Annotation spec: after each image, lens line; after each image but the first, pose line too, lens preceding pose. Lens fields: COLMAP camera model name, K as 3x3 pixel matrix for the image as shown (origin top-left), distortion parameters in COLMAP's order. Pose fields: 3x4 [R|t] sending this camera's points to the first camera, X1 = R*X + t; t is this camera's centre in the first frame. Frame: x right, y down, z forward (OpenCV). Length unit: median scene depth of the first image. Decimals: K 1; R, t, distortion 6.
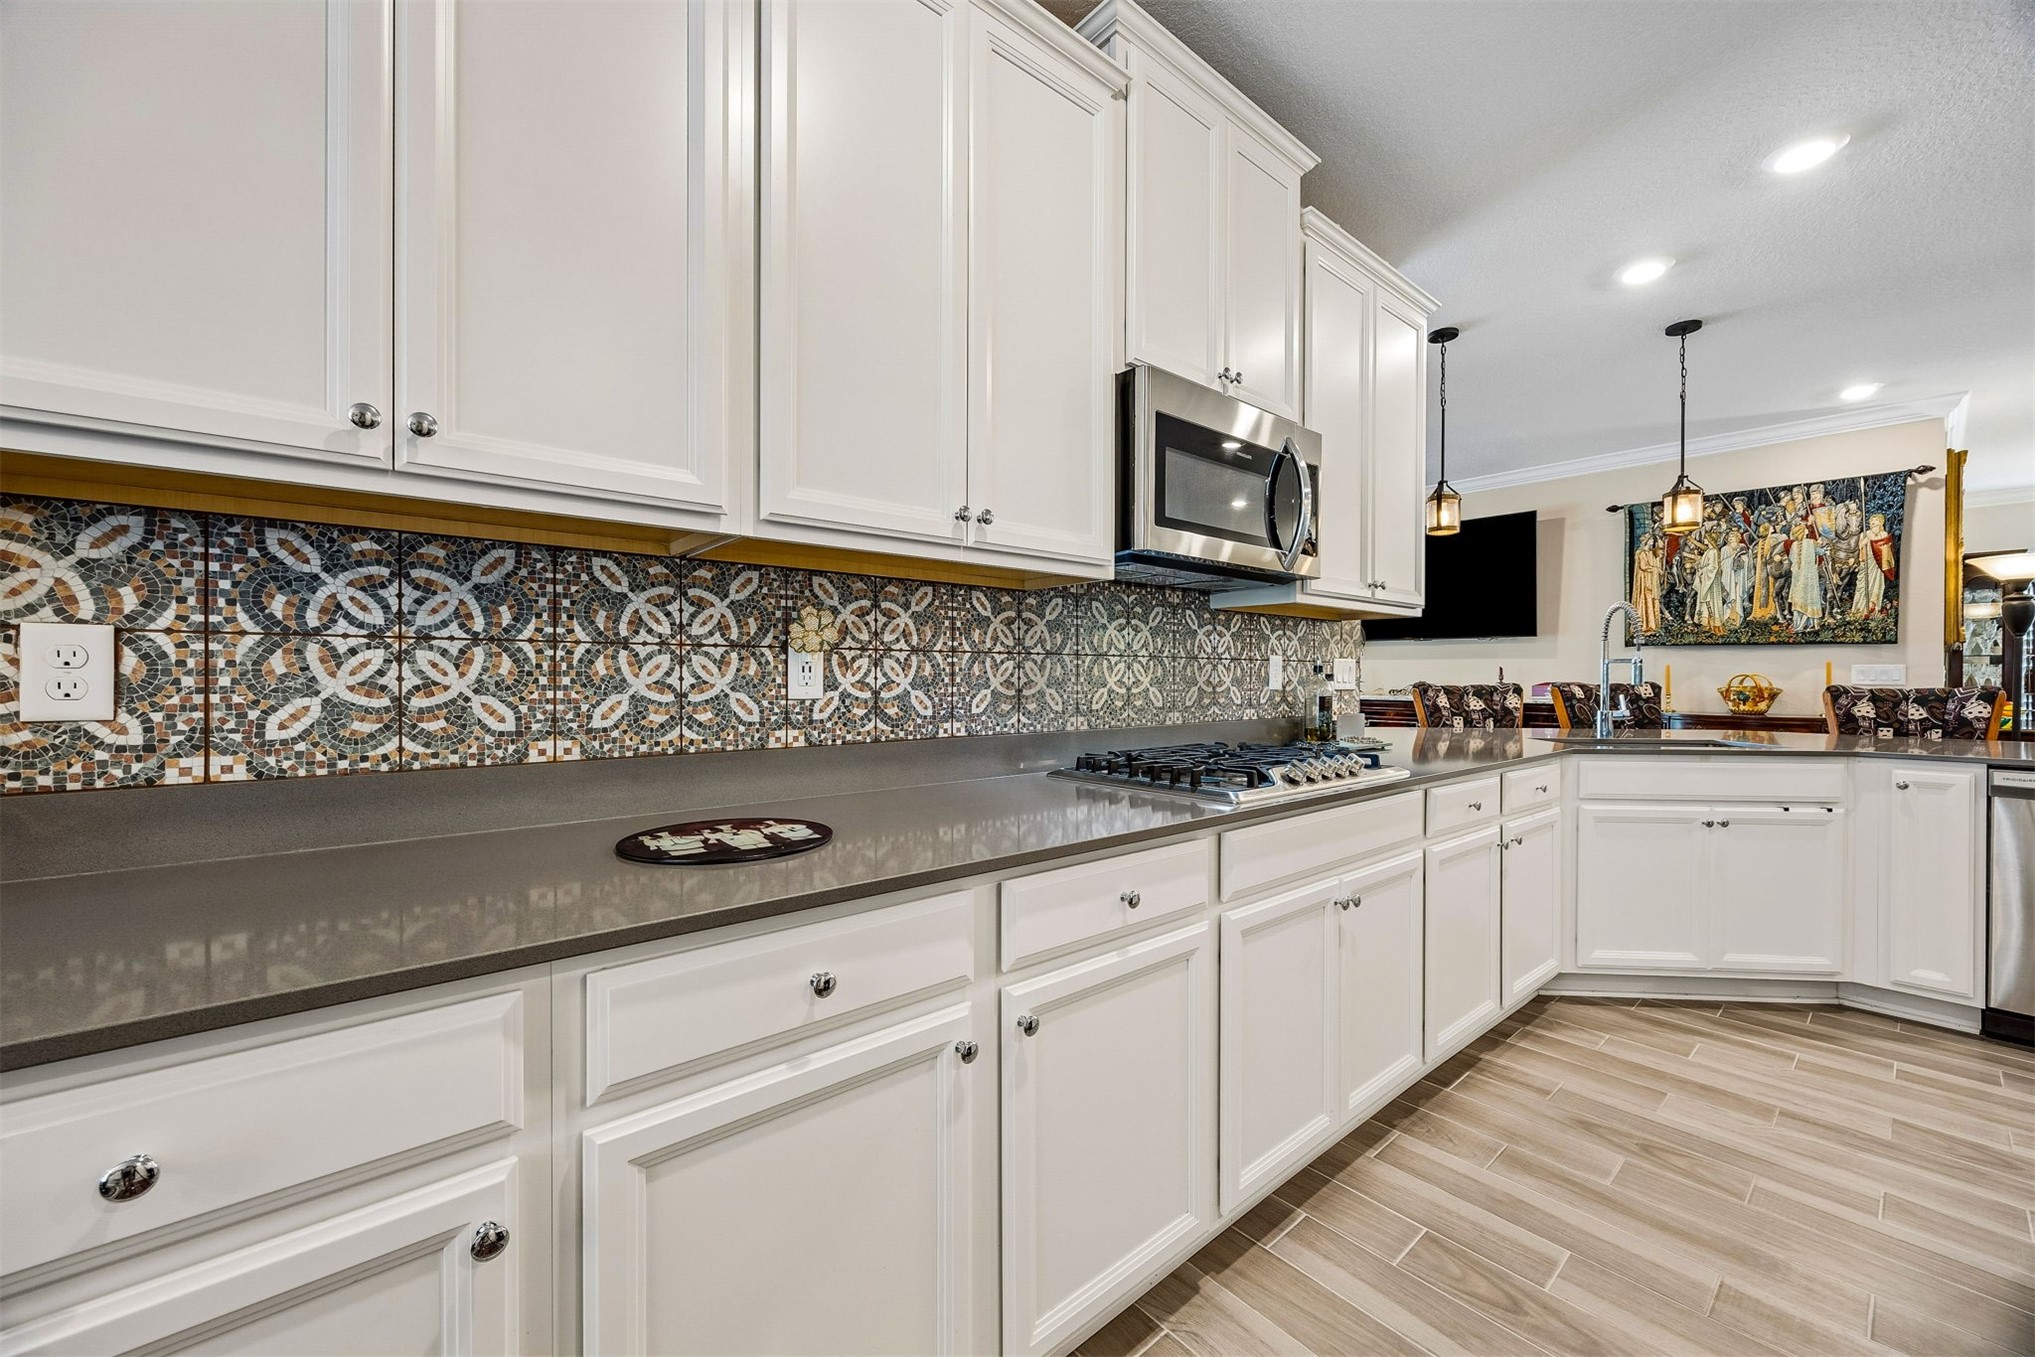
lens RADIAL K [[780.5, 0, 1017.9], [0, 780.5, 679.7], [0, 0, 1]] dist [-0.004594, -0.000117]
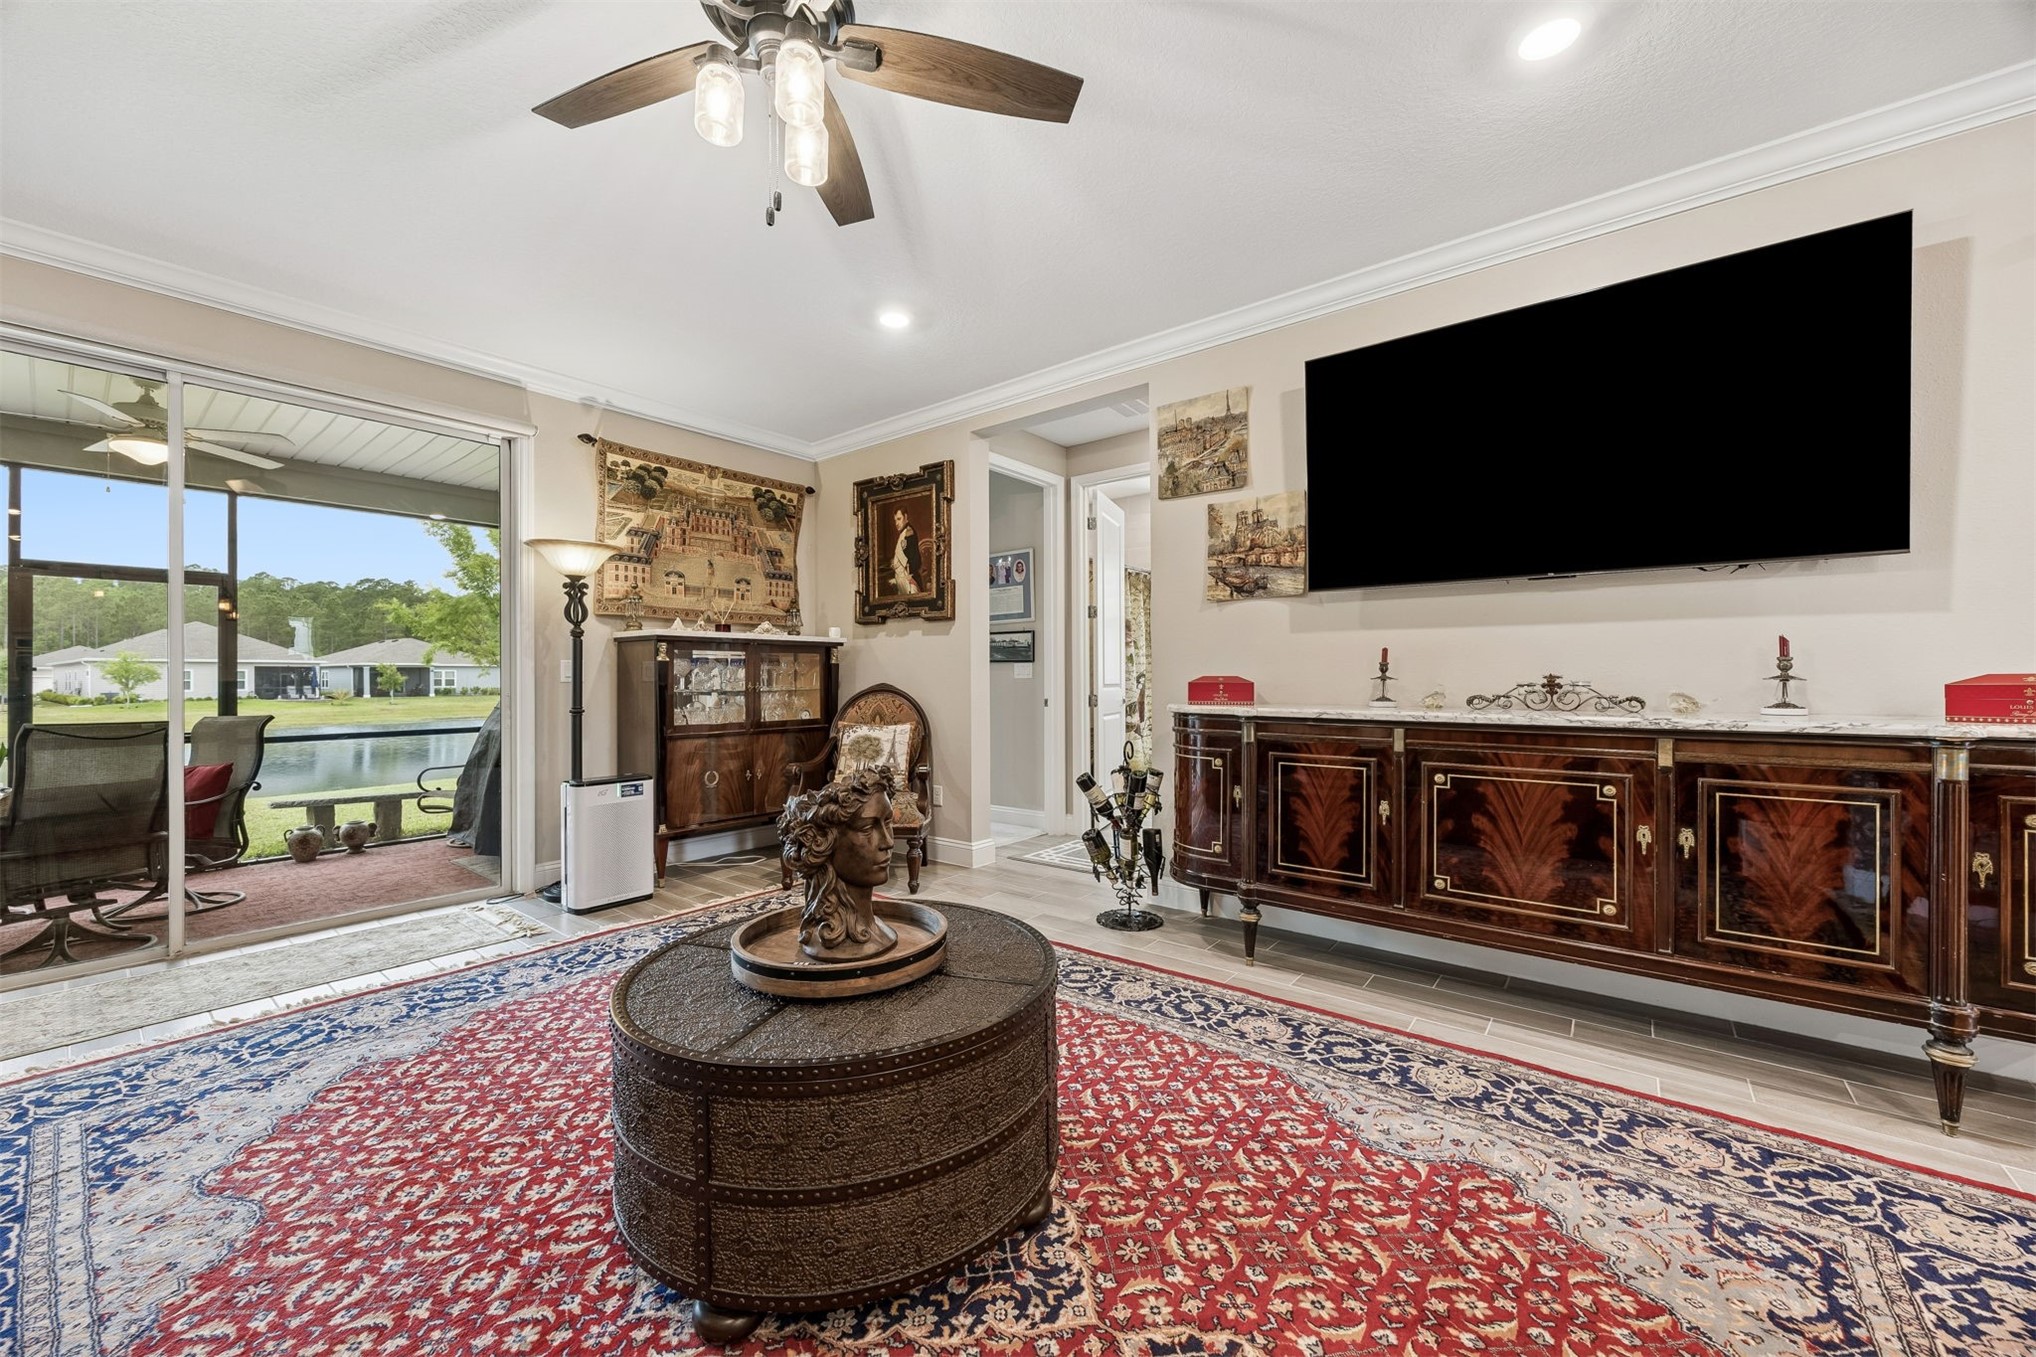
lens RADIAL K [[780.9, 0, 1020.0], [0, 780.9, 683.3], [0, 0, 1]] dist [-0.004594, -0.000117]
pose [[0.981182, -0.006345, 0.192981, 0.204534], [0.005655, 0.999976, 0.004125, 0.002659], [-0.193002, -0.002956, 0.981194, 0.821261]]
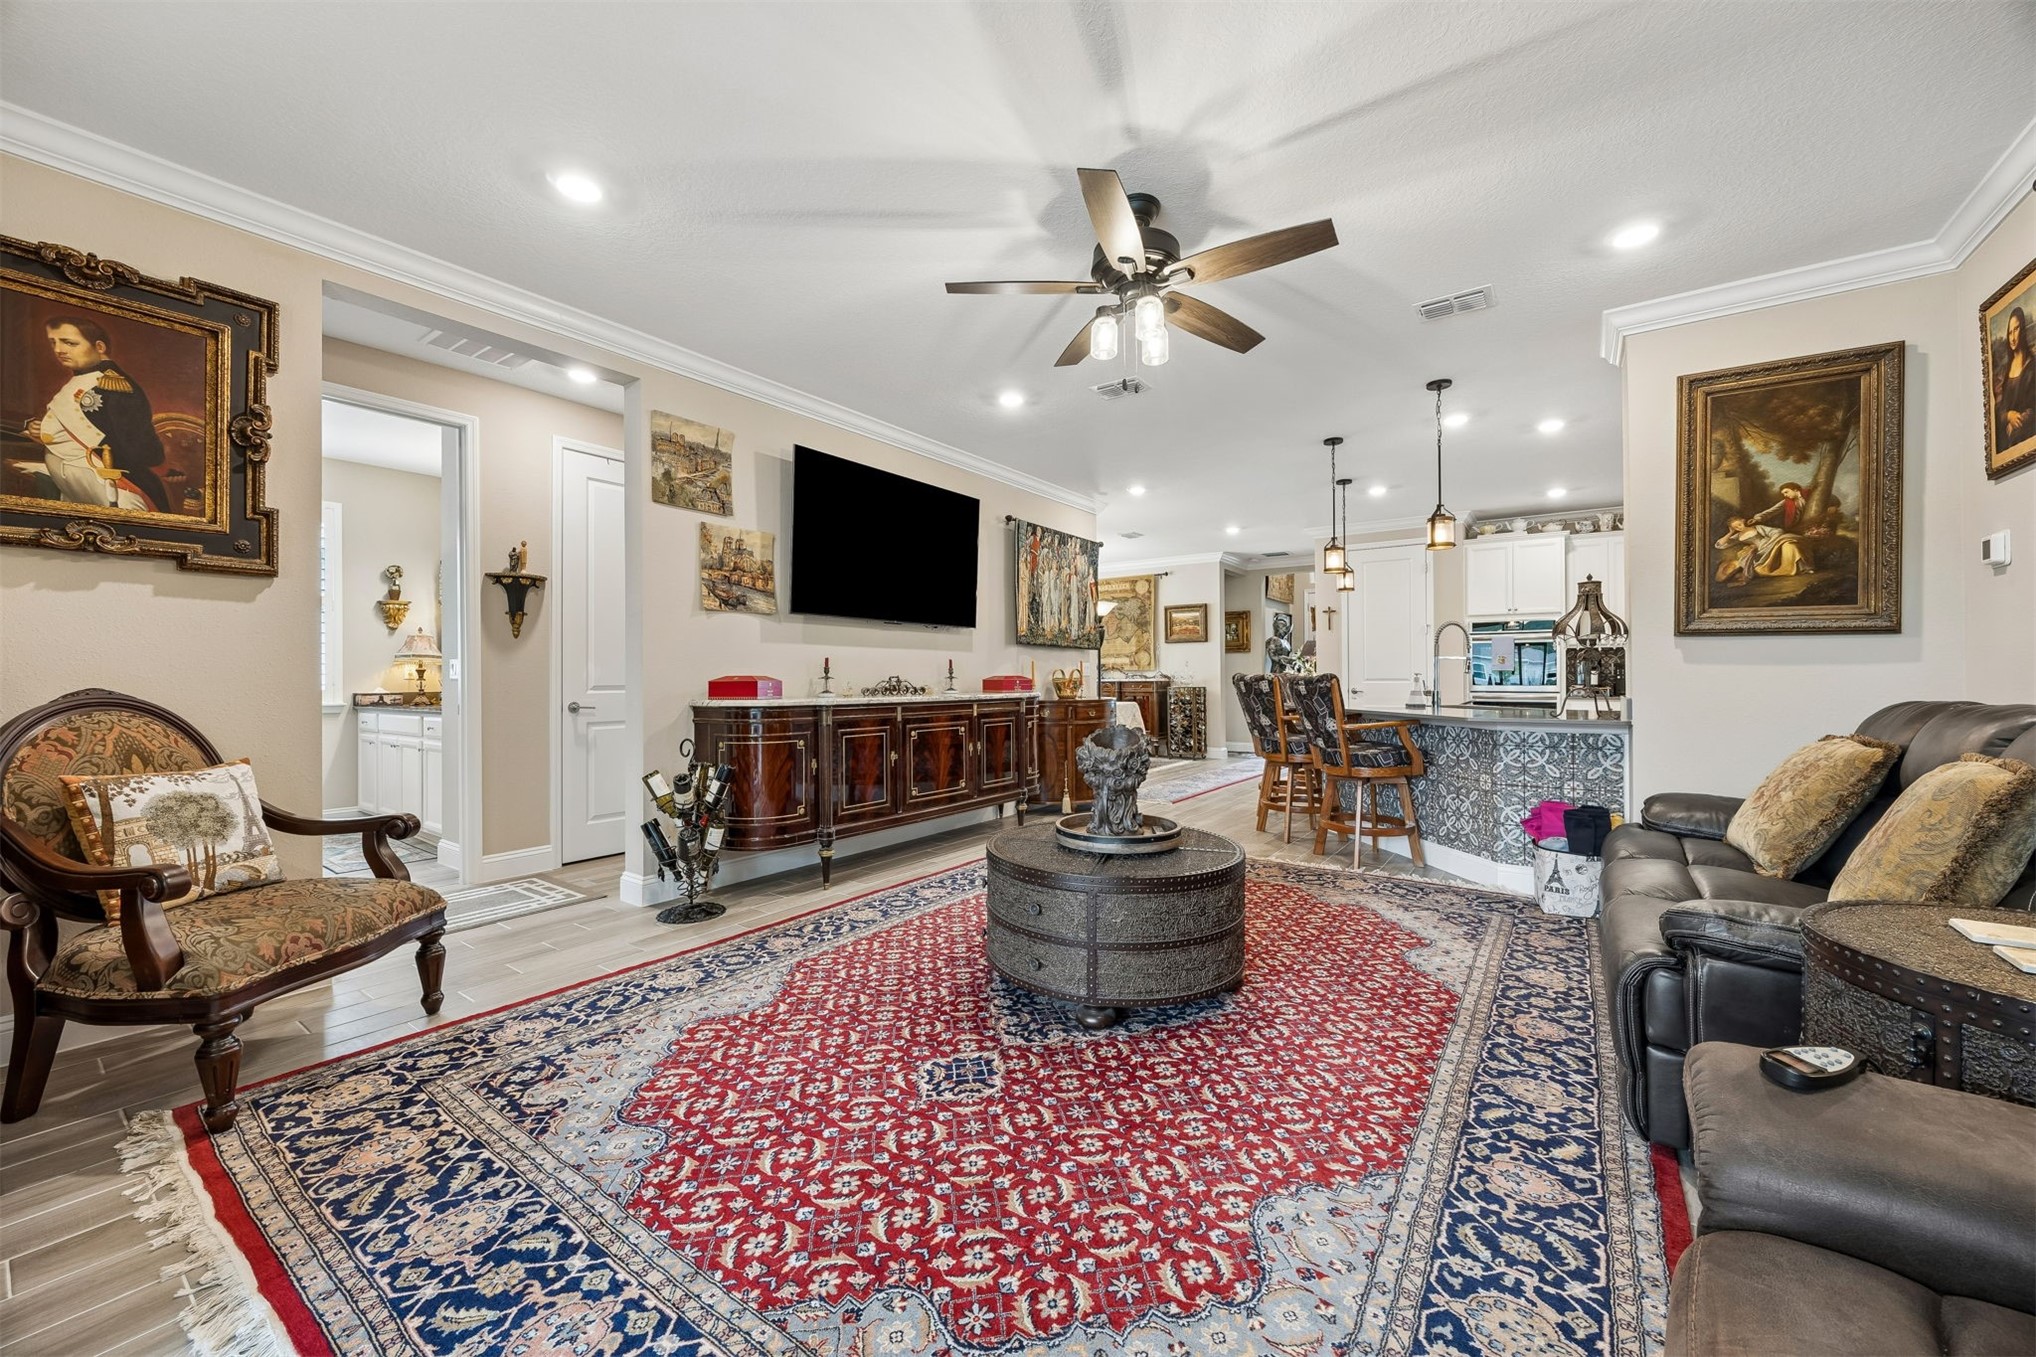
lens RADIAL K [[780.9, 0, 1014.4], [0, 780.9, 675.1], [0, 0, 1]] dist [-0.004594, -0.000117]
pose [[-0.250876, 0.000767, 0.968019, -0.317167], [0.005375, 0.999985, 0.000601, 0.000497], [-0.968004, 0.005354, -0.250876, 1.360079]]
